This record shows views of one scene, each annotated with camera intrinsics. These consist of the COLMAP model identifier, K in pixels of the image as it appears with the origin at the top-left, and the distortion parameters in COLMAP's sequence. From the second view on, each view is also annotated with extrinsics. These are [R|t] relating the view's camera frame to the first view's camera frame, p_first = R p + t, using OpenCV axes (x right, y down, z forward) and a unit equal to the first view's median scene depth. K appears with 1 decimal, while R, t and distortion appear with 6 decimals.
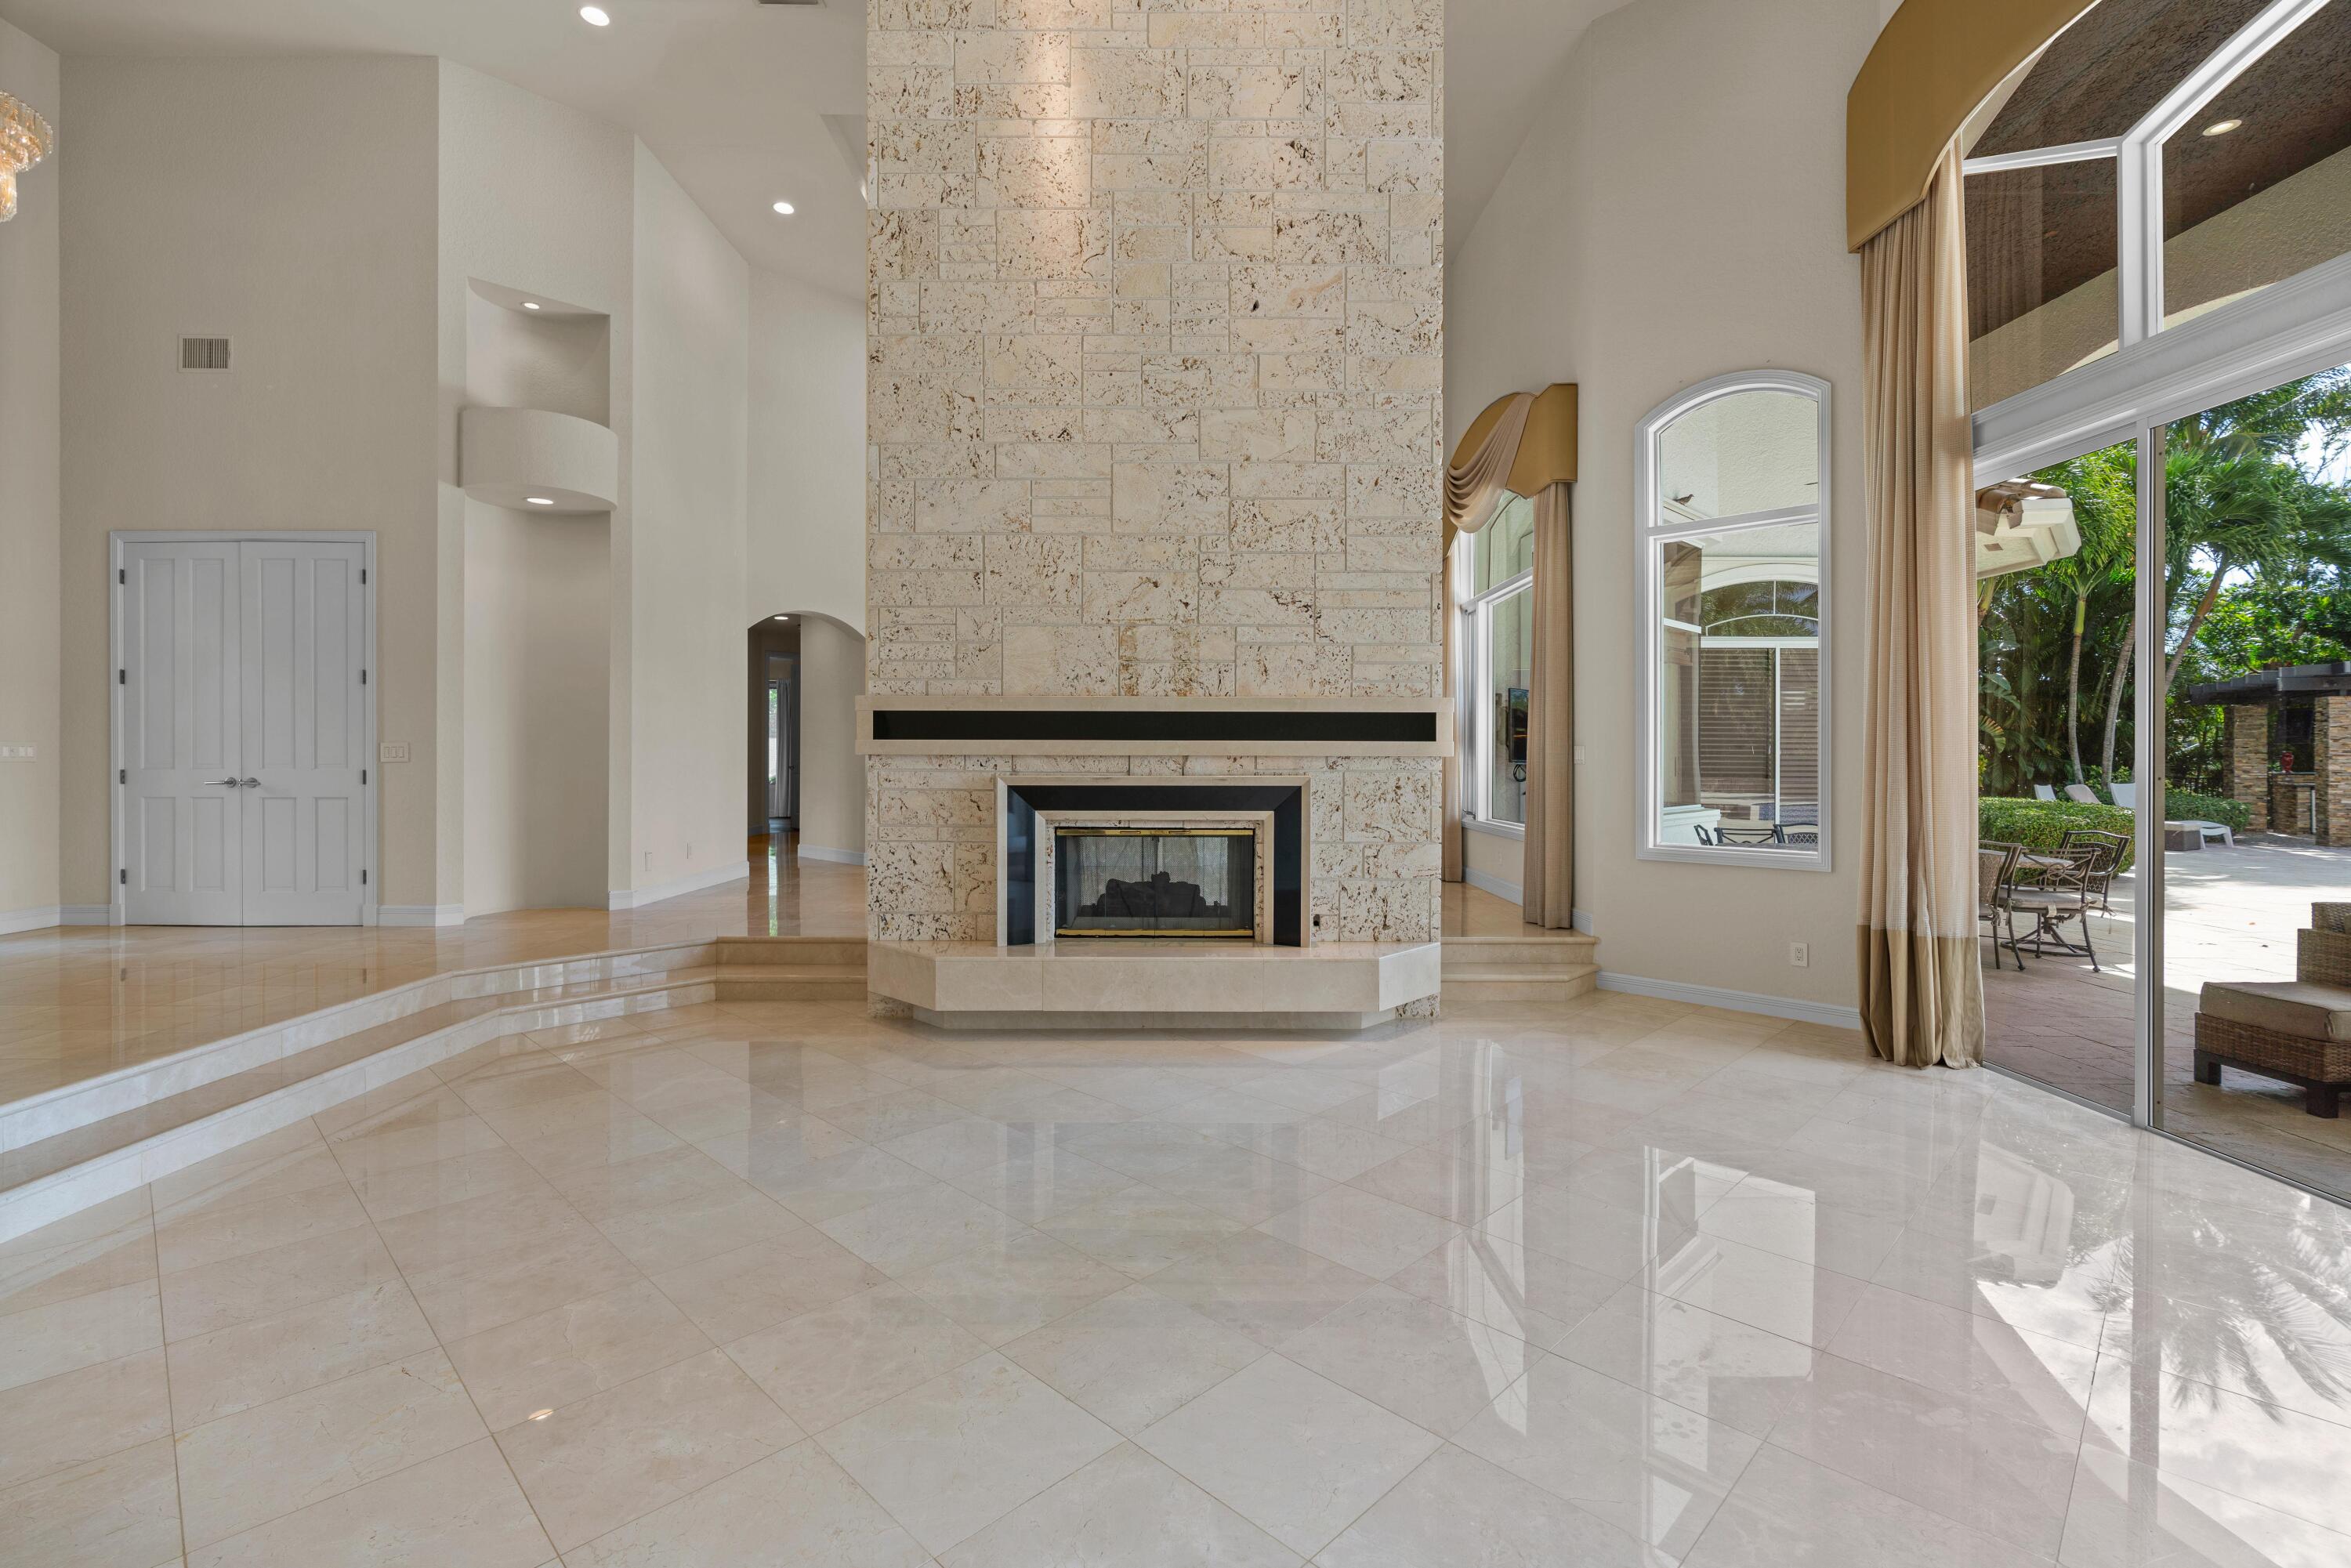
lens RADIAL K [[1065.3, 0, 1176.4], [0, 1065.3, 751.5], [0, 0, 1]] dist [-0.002406, -0.000071]
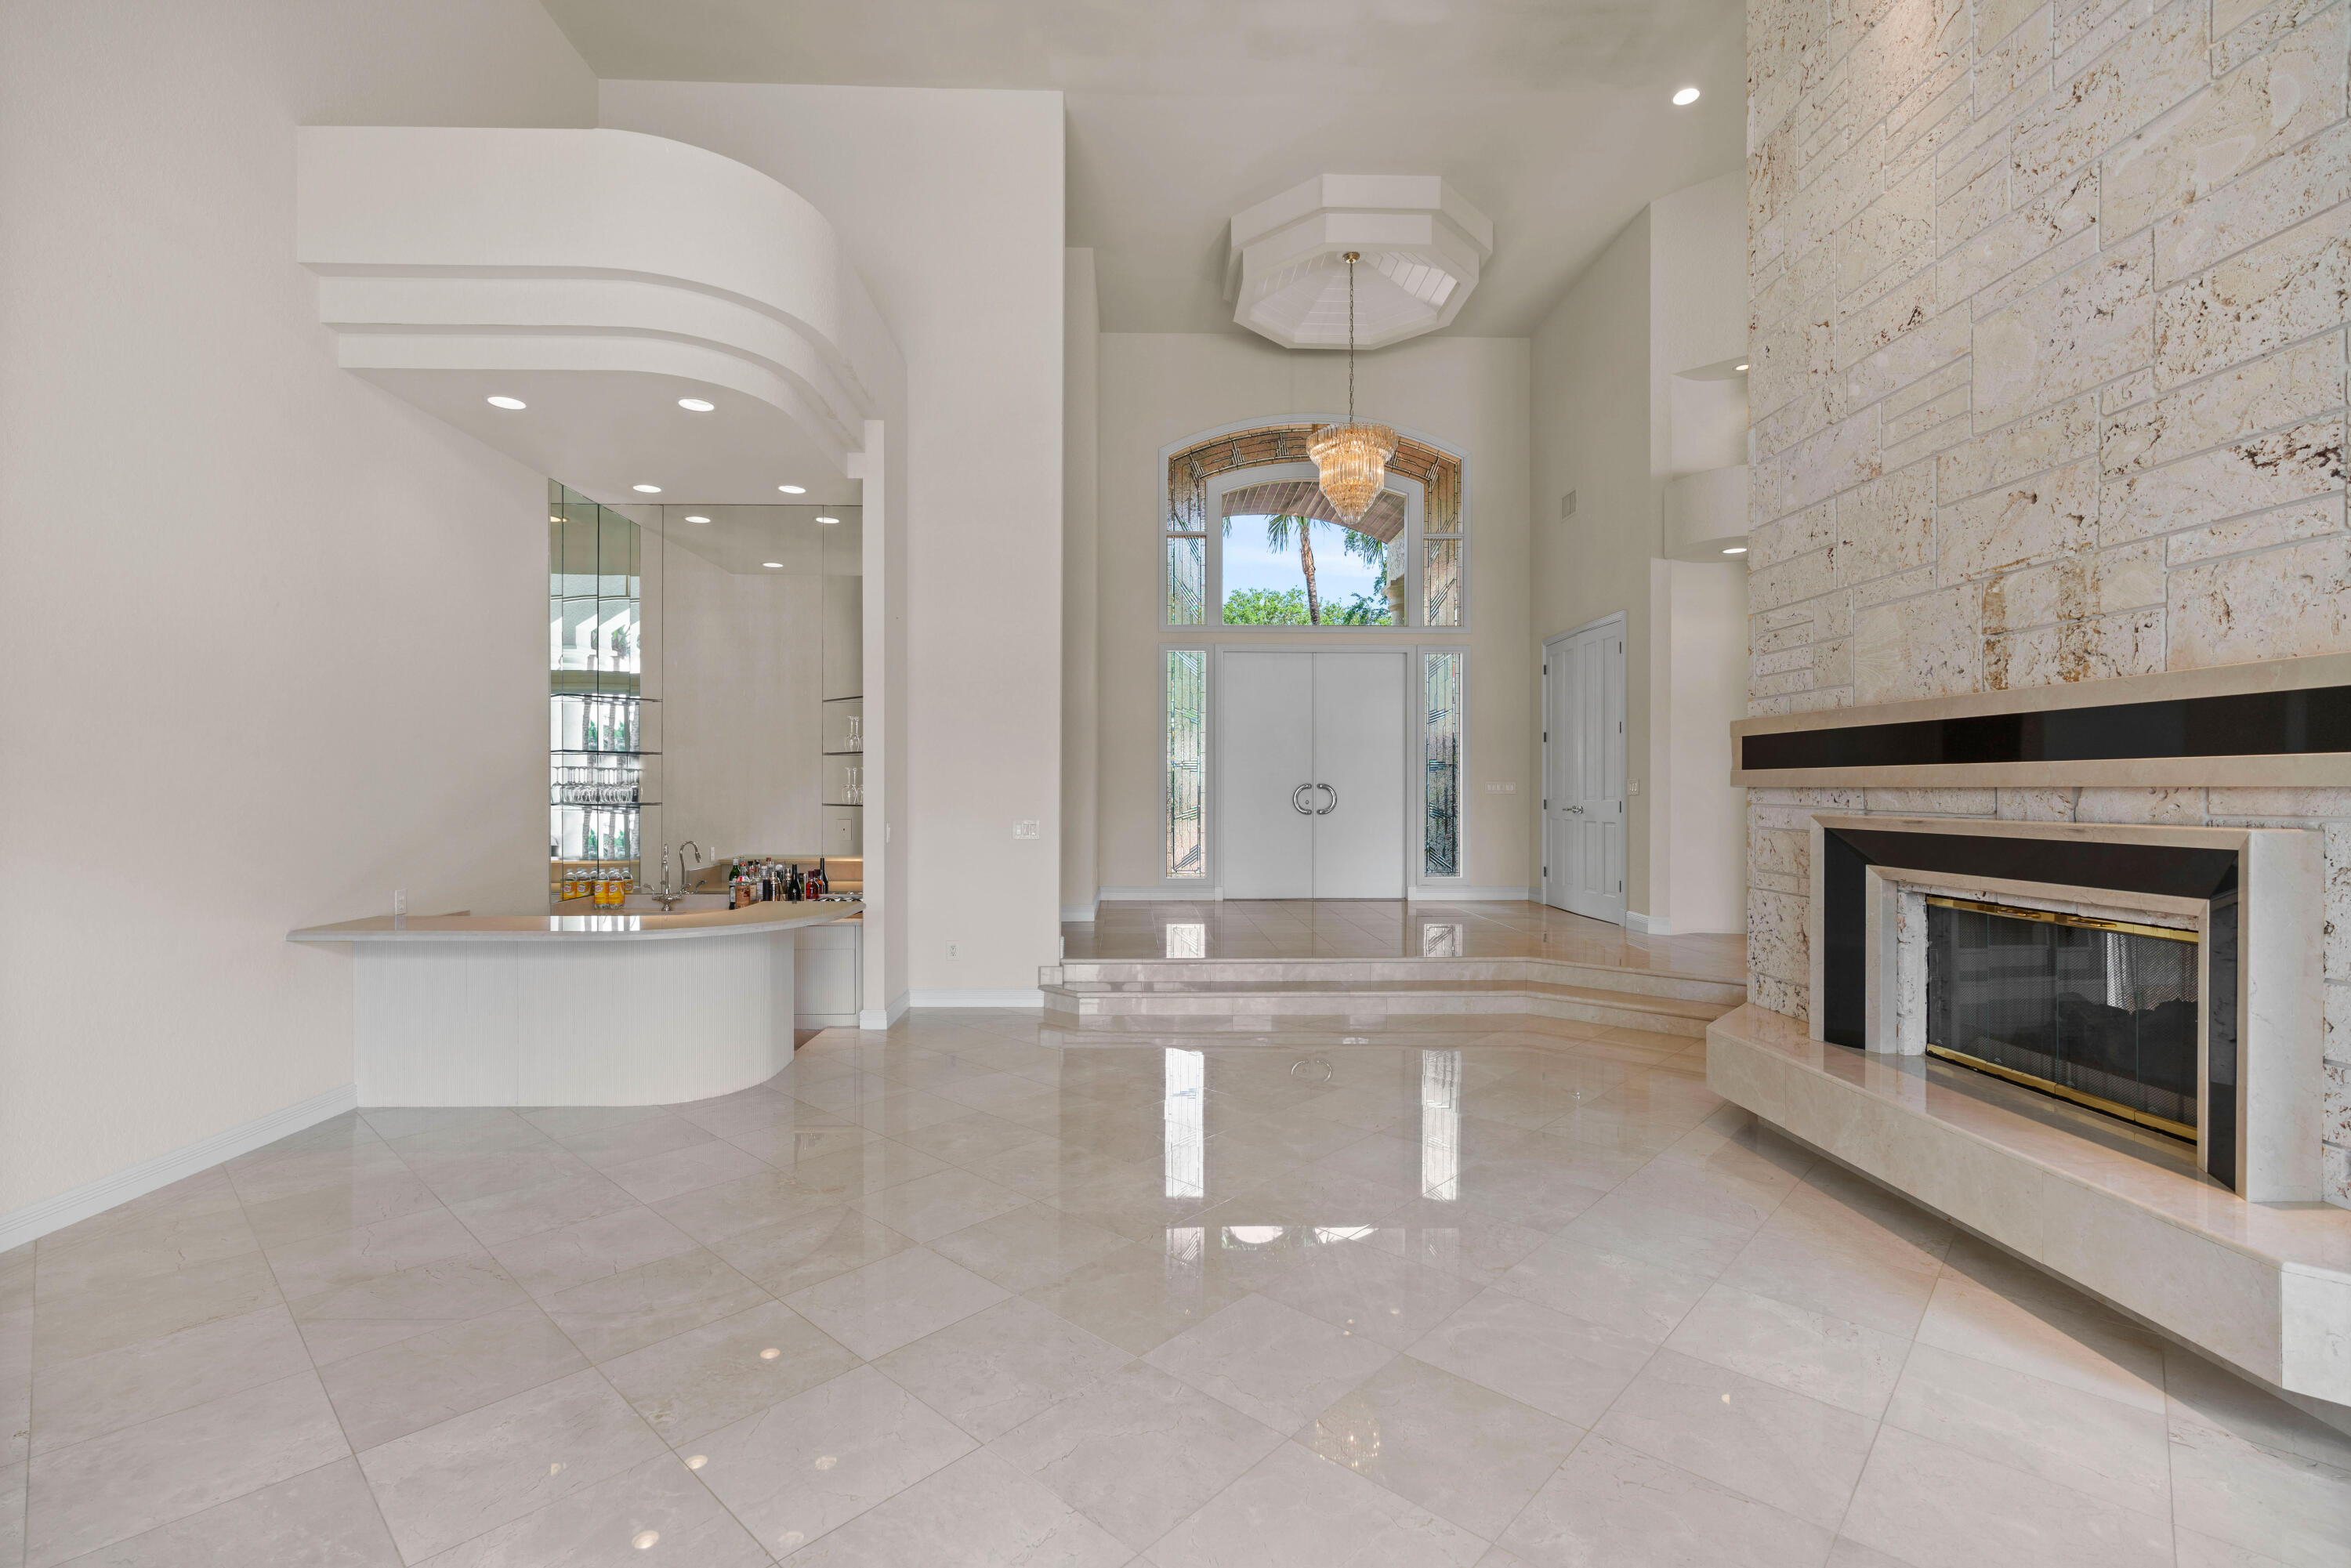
lens RADIAL K [[1069.8, 0, 1175.5], [0, 1069.8, 784.0], [0, 0, 1]] dist [0.000345, 0.000591]
pose [[0.024525, -0.007186, -0.999673, 0.563965], [0.003690, 0.999968, -0.007098, 0.004503], [0.999692, -0.003515, 0.024551, 0.508808]]
